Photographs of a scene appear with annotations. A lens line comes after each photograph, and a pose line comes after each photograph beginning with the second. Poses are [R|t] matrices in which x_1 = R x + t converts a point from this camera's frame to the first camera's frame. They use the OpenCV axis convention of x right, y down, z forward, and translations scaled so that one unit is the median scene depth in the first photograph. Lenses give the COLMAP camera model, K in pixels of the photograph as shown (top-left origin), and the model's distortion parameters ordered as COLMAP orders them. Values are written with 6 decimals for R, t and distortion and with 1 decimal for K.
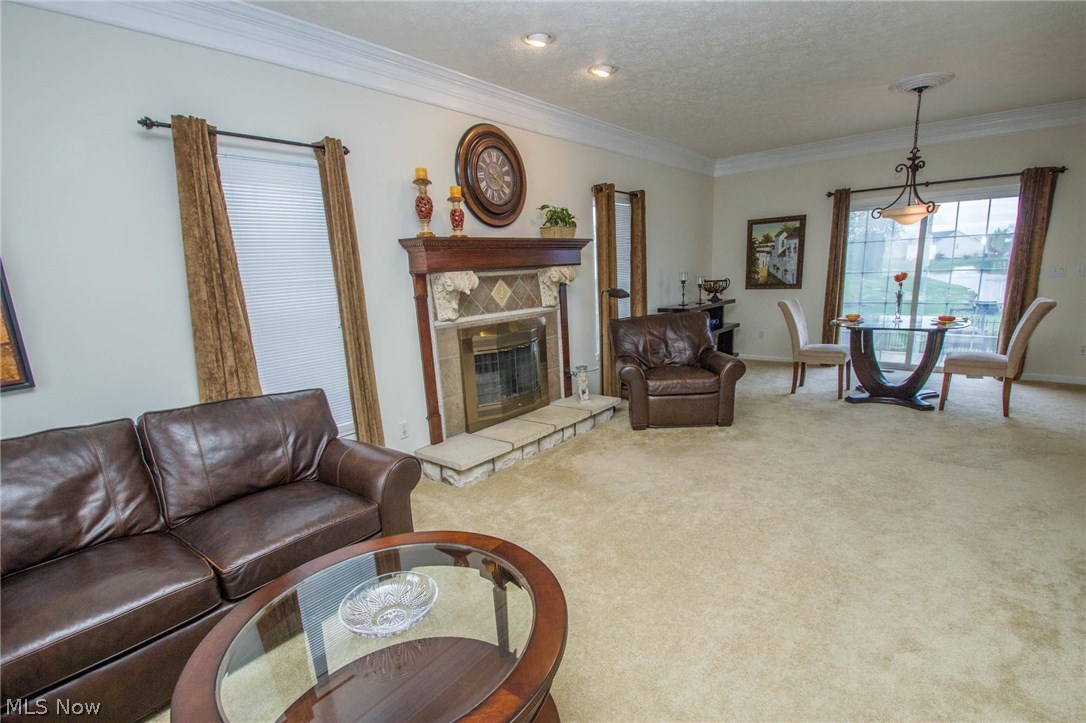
lens RADIAL K [[505.0, 0, 555.4], [0, 505.0, 384.2], [0, 0, 1]] dist [0.015810, -0.017193]
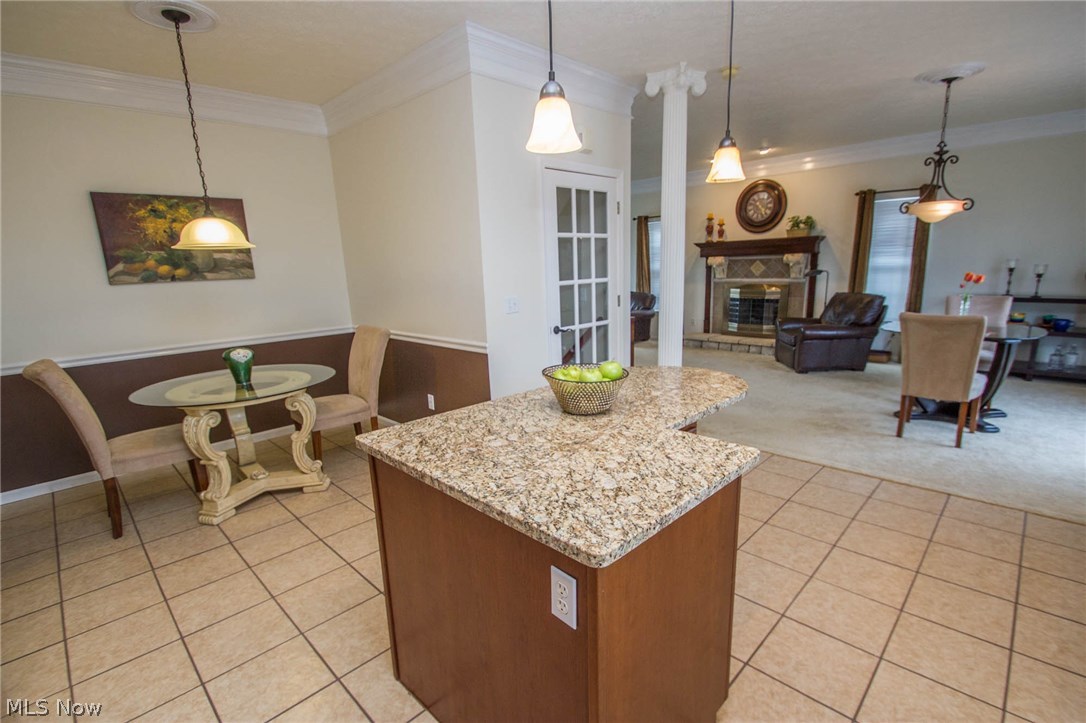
lens RADIAL K [[505.0, 0, 555.4], [0, 505.0, 384.2], [0, 0, 1]] dist [0.015810, -0.017193]
pose [[-0.098687, 0.281302, -0.954531, 1.247609], [-0.183010, 0.937722, 0.295270, -0.129425], [0.978145, 0.203828, -0.041060, 0.291418]]
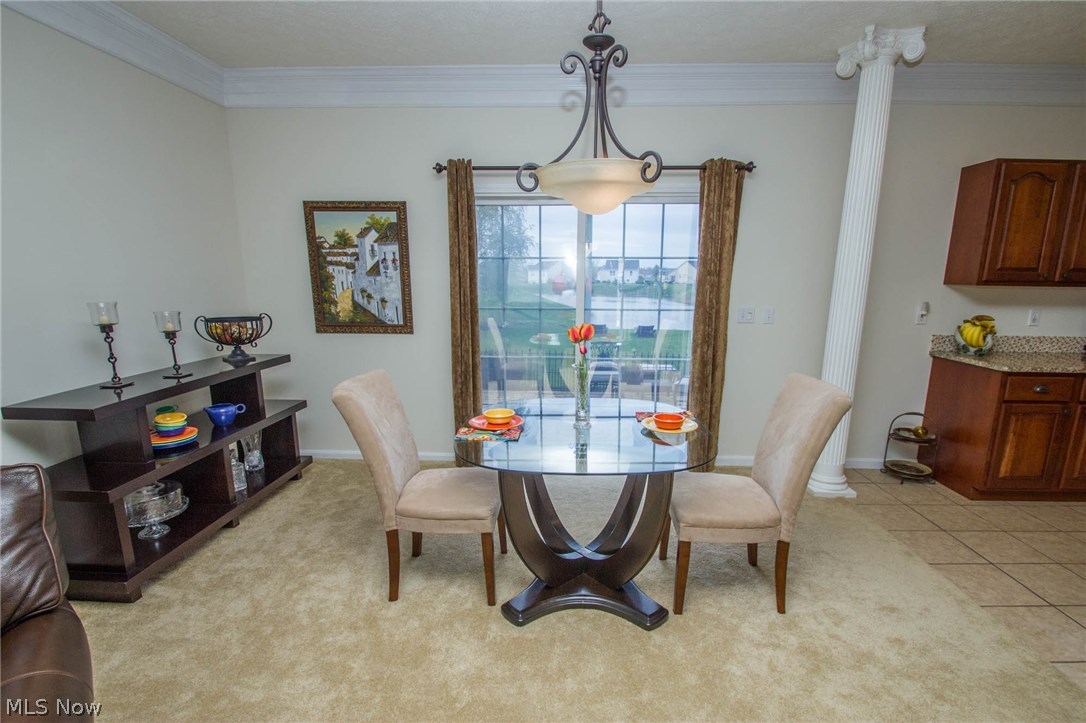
lens RADIAL K [[505.0, 0, 555.4], [0, 505.0, 384.2], [0, 0, 1]] dist [0.015810, -0.017193]
pose [[0.798422, -0.078585, 0.596947, 0.296479], [0.094354, 0.995527, 0.004857, -0.131182], [-0.594659, 0.052446, 0.802266, 0.499013]]
